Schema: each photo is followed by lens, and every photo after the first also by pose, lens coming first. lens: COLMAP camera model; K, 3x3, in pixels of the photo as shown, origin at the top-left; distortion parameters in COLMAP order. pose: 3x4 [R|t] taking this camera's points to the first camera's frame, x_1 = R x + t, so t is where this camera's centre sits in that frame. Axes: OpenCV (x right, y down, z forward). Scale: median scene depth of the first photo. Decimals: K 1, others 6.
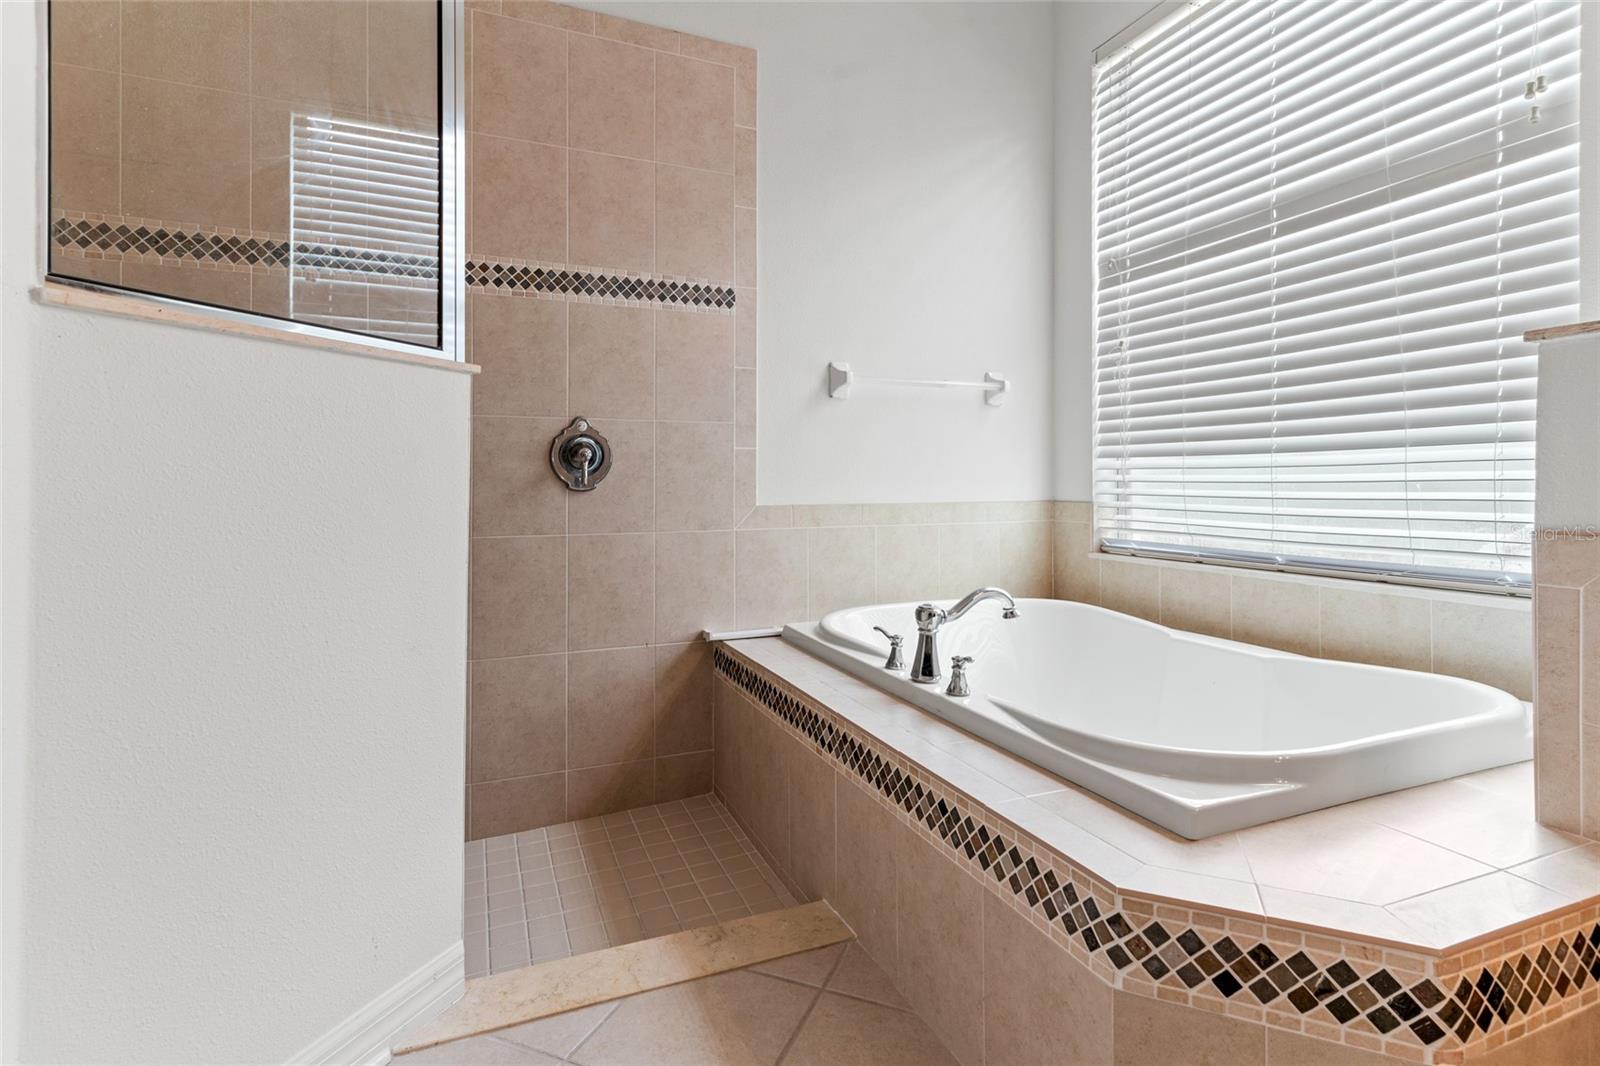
lens RADIAL K [[780.9, 0, 804.8], [0, 780.9, 461.4], [0, 0, 1]] dist [0.011106, -0.000338]
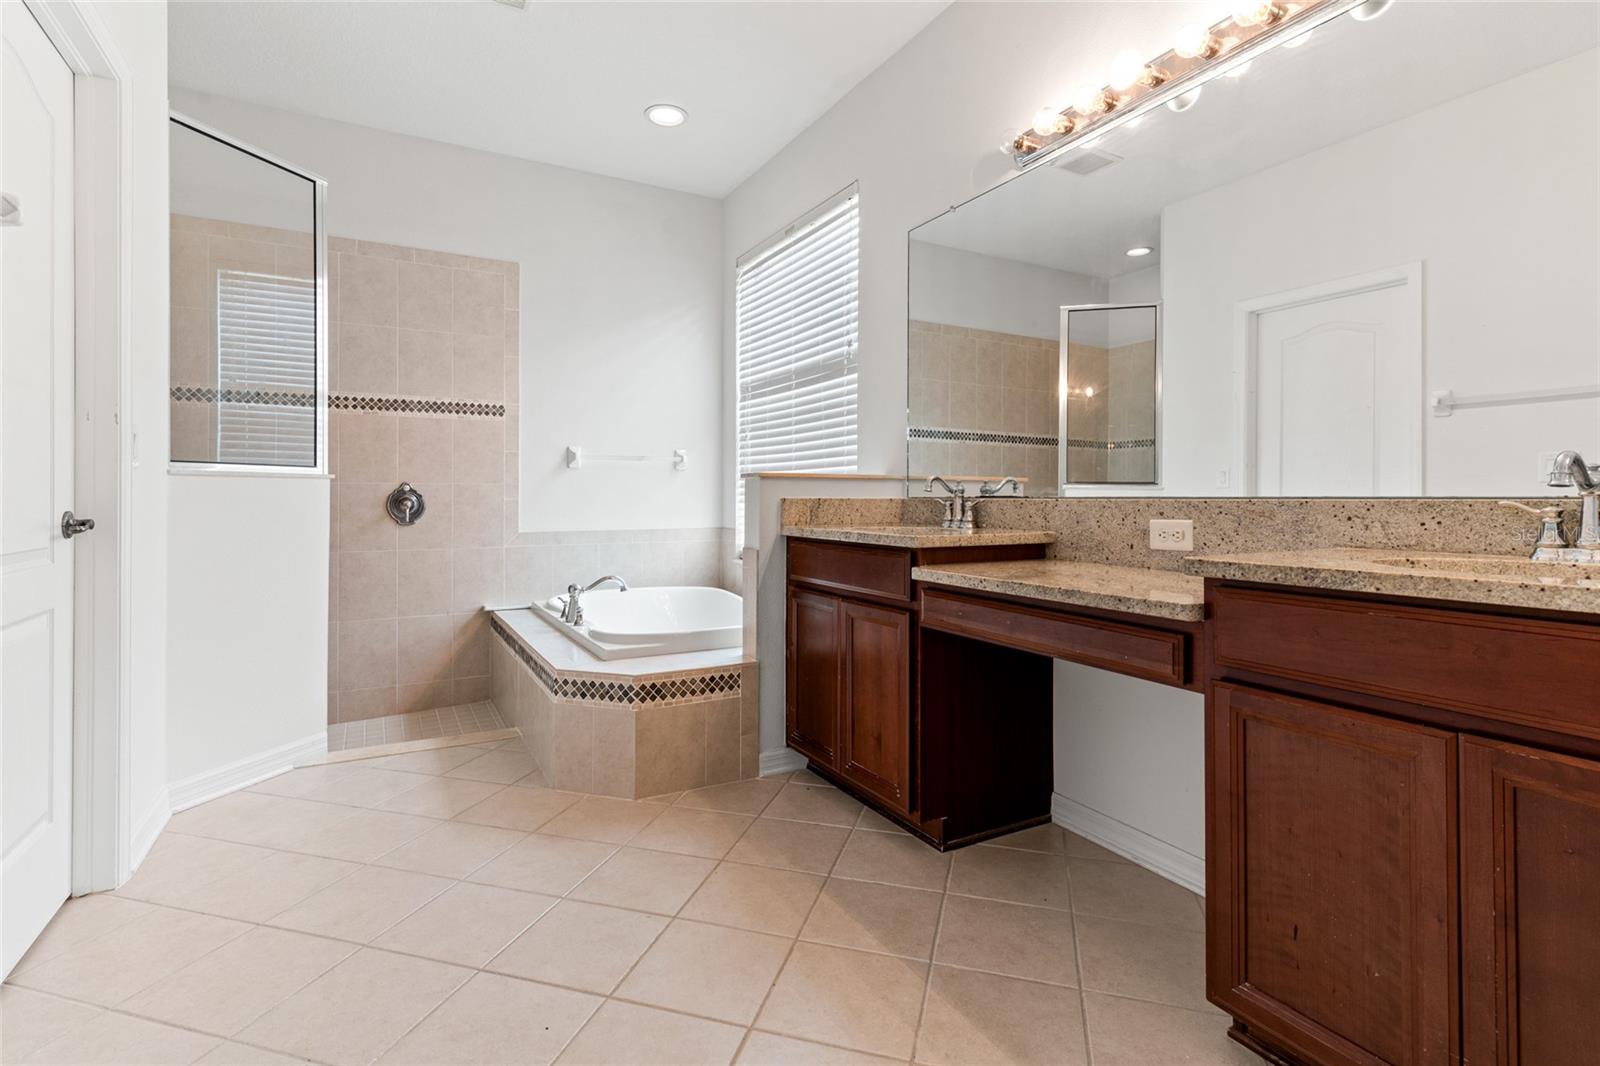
lens RADIAL K [[776.0, 0, 800.7], [0, 776.0, 484.7], [0, 0, 1]] dist [0.009619, -0.000139]
pose [[0.994854, 0.004310, 0.101228, 0.410350], [-0.005573, 0.999910, 0.012192, -0.077893], [-0.101167, -0.012693, 0.994788, -0.807136]]
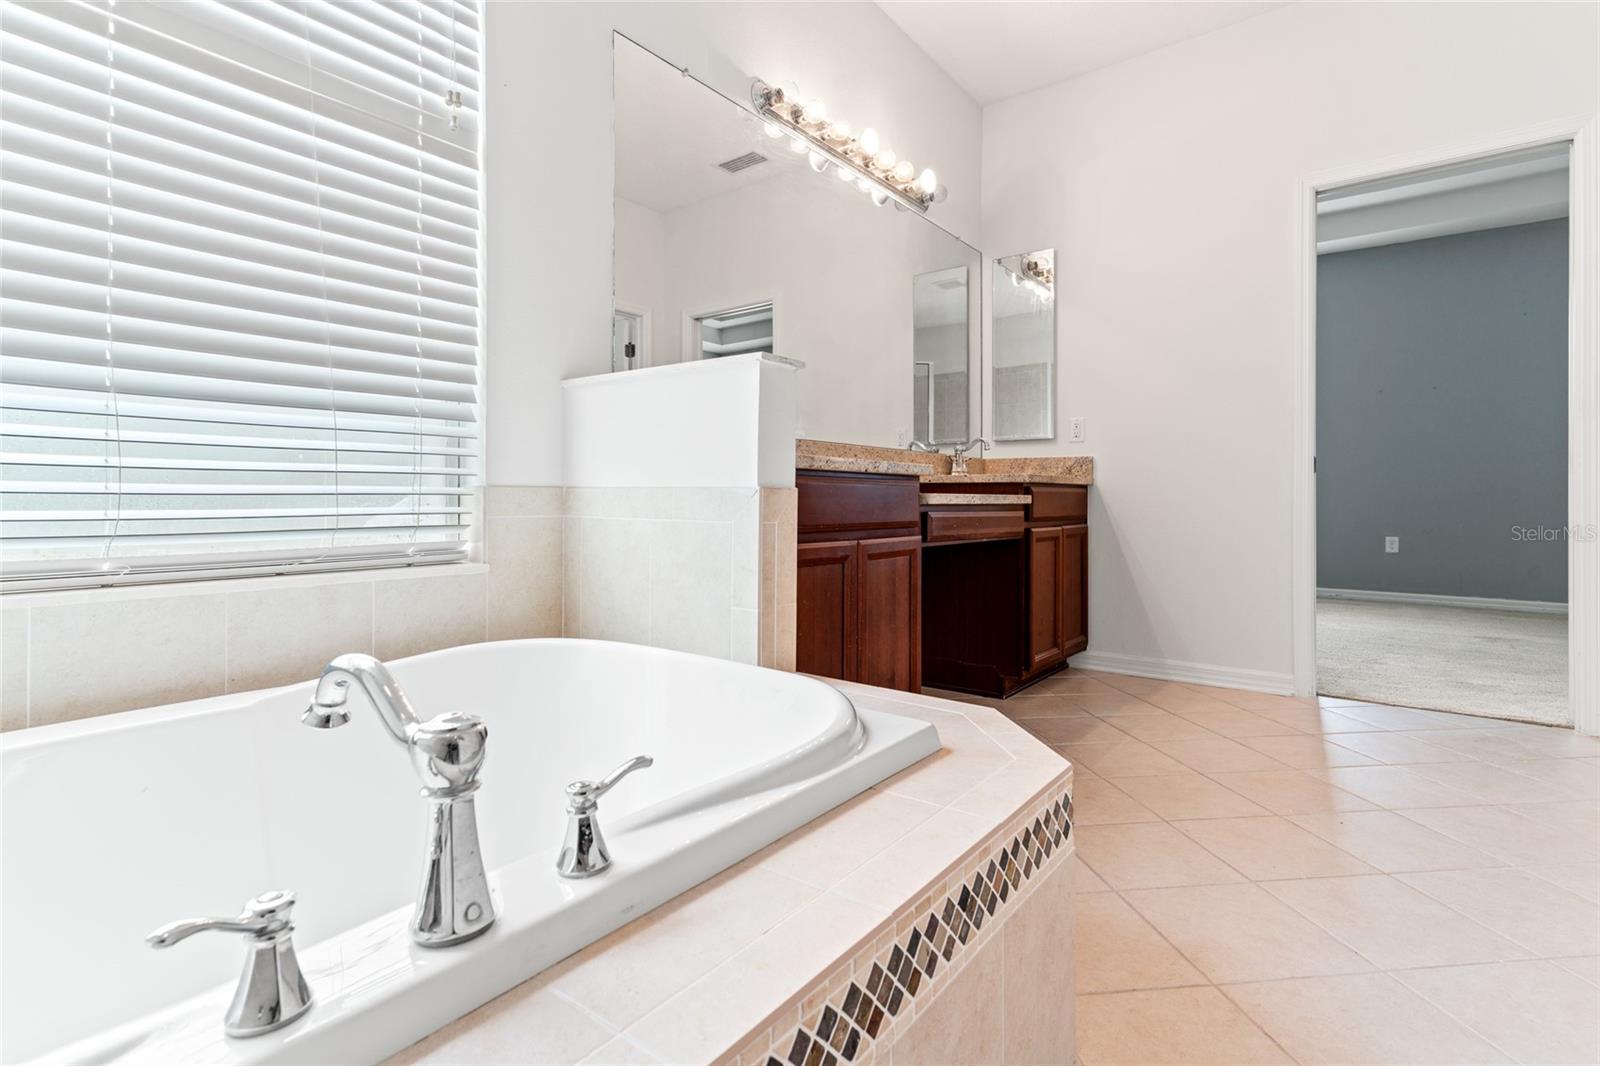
lens RADIAL K [[768.7, 0, 799.9], [0, 768.7, 494.3], [0, 0, 1]] dist [0.016643, 0.000023]
pose [[-0.485704, 0.005068, 0.874109, -0.178127], [-0.028463, 0.999361, -0.021610, 0.061835], [-0.873660, -0.035376, -0.485249, 0.775991]]
